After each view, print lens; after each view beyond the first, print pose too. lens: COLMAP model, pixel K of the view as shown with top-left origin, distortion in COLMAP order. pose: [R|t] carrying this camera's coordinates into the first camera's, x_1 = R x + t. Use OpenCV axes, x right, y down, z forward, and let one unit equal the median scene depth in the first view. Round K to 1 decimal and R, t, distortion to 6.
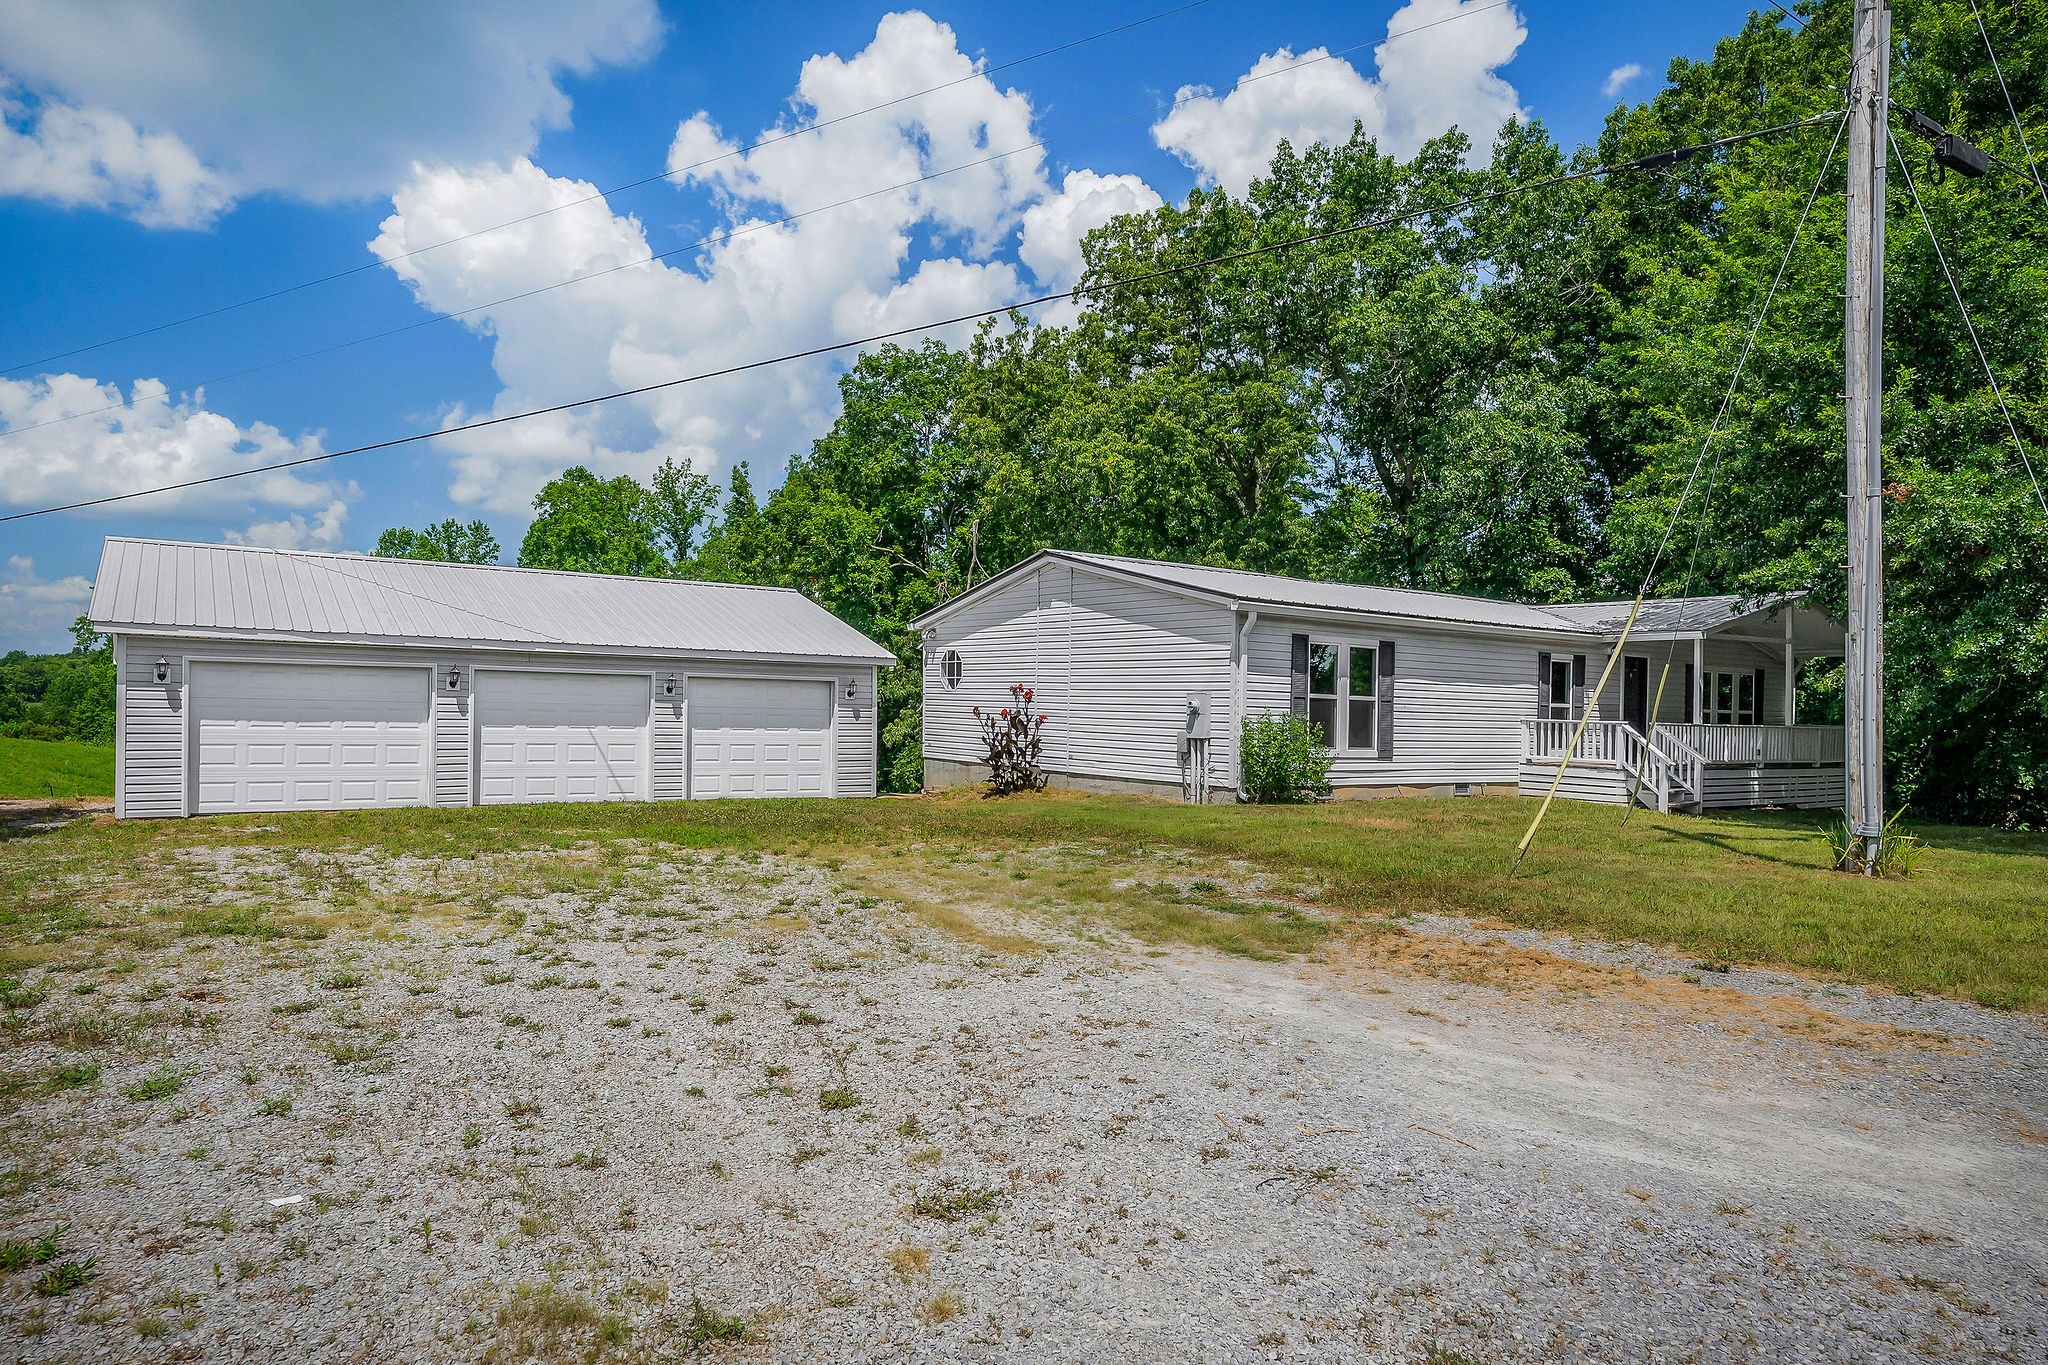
lens RADIAL K [[1195.4, 0, 1014.7], [0, 1195.4, 635.8], [0, 0, 1]] dist [0.000548, 0.000042]
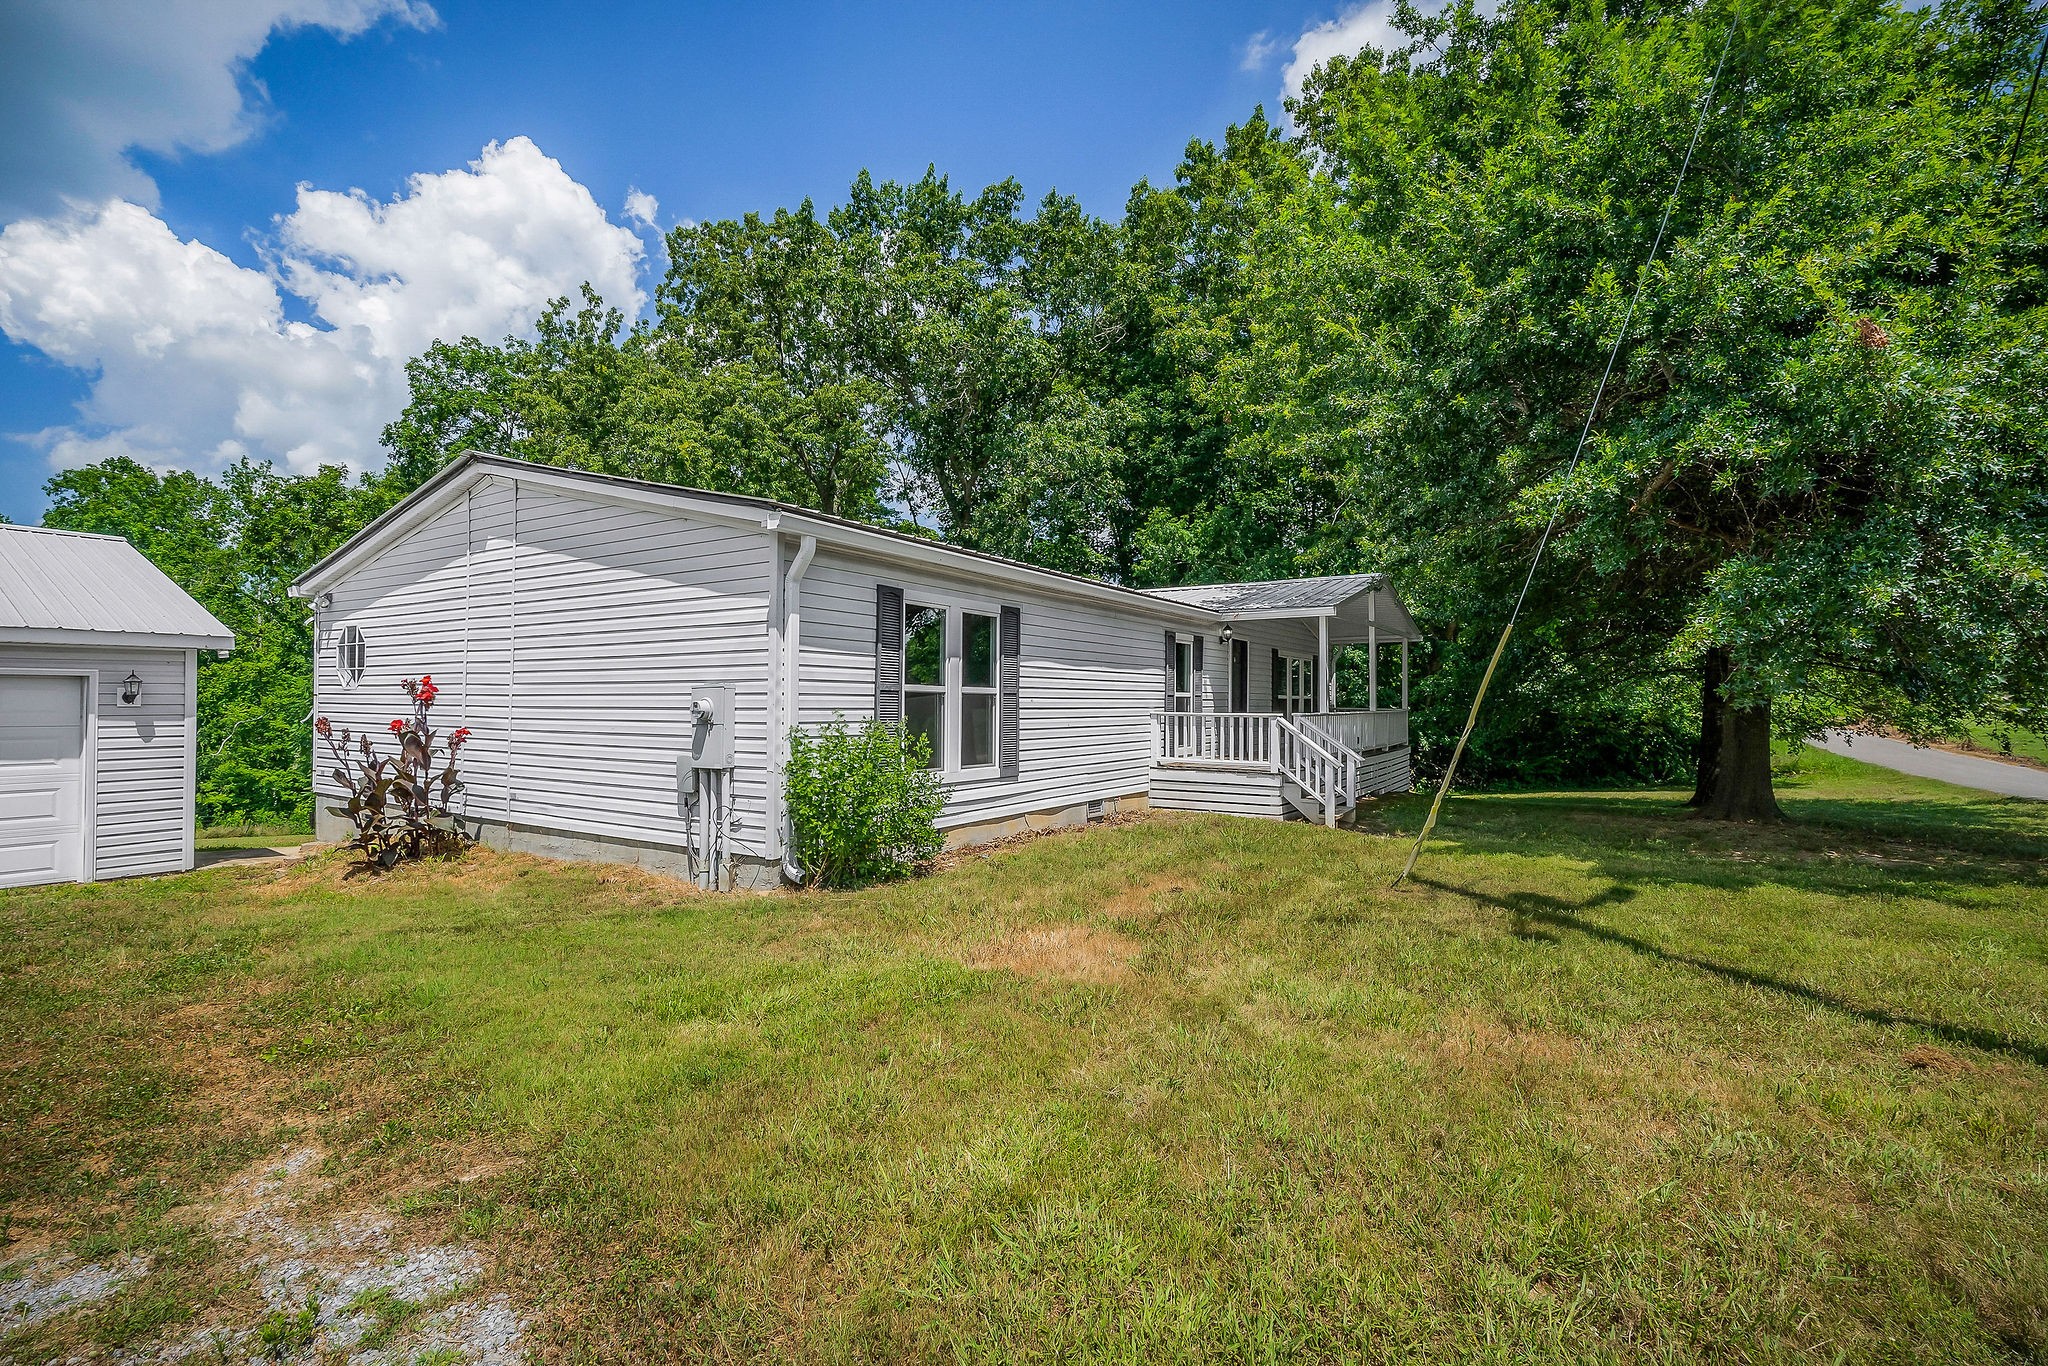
lens RADIAL K [[880.3, 0, 966.7], [0, 880.3, 625.7], [0, 0, 1]] dist [0.001407, 0.000173]
pose [[0.941567, 0.007766, 0.336737, 0.108086], [-0.000755, 0.999780, -0.020947, 0.024171], [-0.336826, 0.019469, 0.941366, 0.491257]]
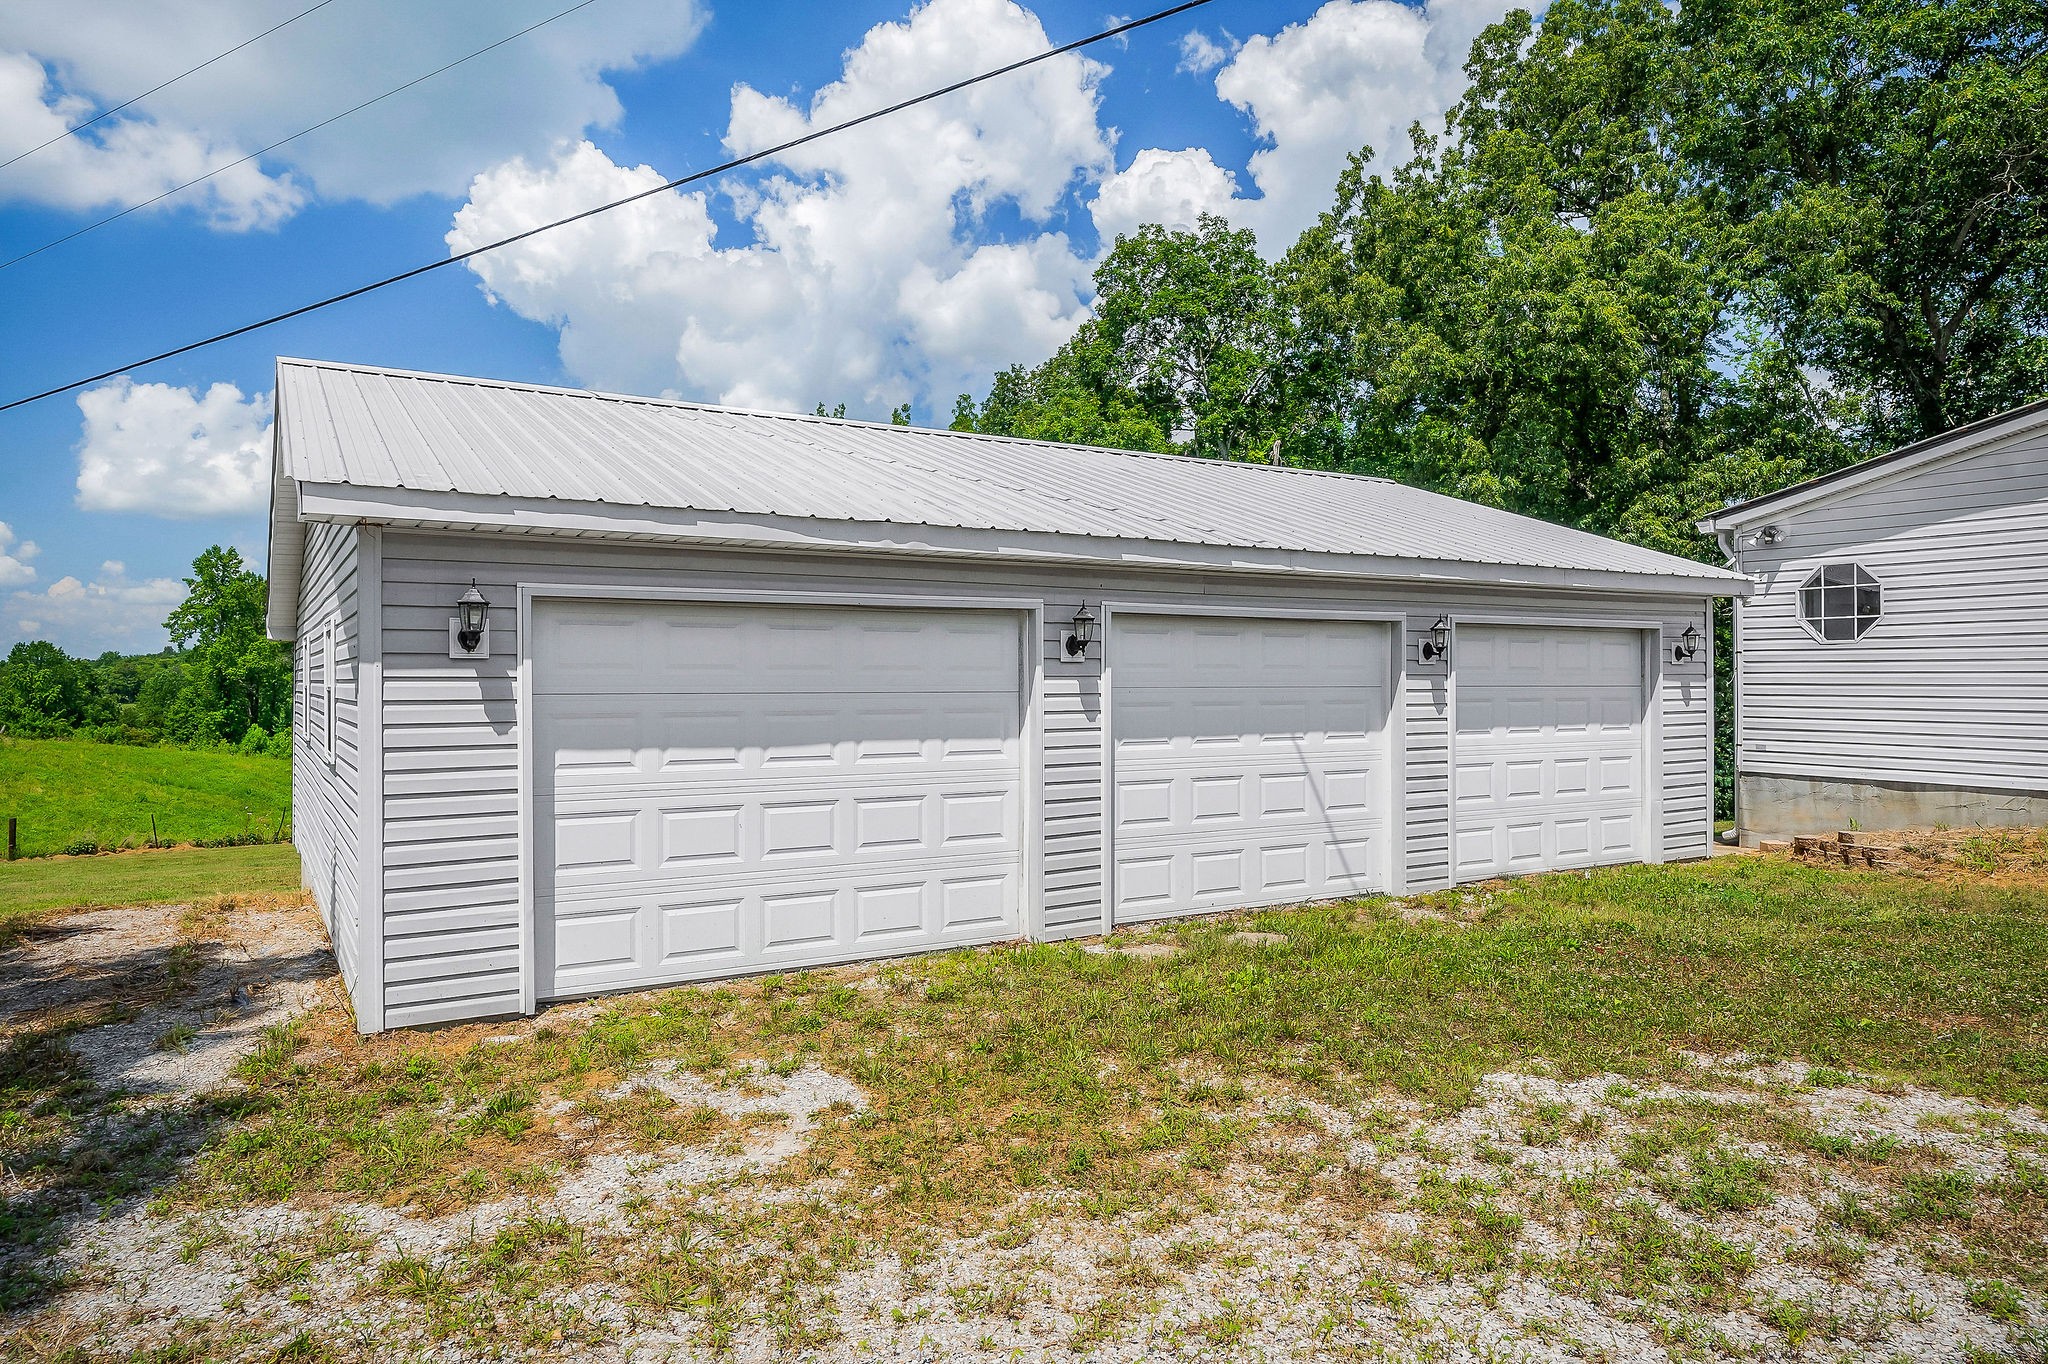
lens RADIAL K [[1245.0, 0, 1019.6], [0, 1245.0, 574.3], [0, 0, 1]] dist [0.001238, 0.000202]
pose [[0.997406, -0.032080, -0.064444, -0.406100], [0.030281, 0.999129, -0.028696, 0.023557], [0.065309, 0.026671, 0.997509, 0.490561]]
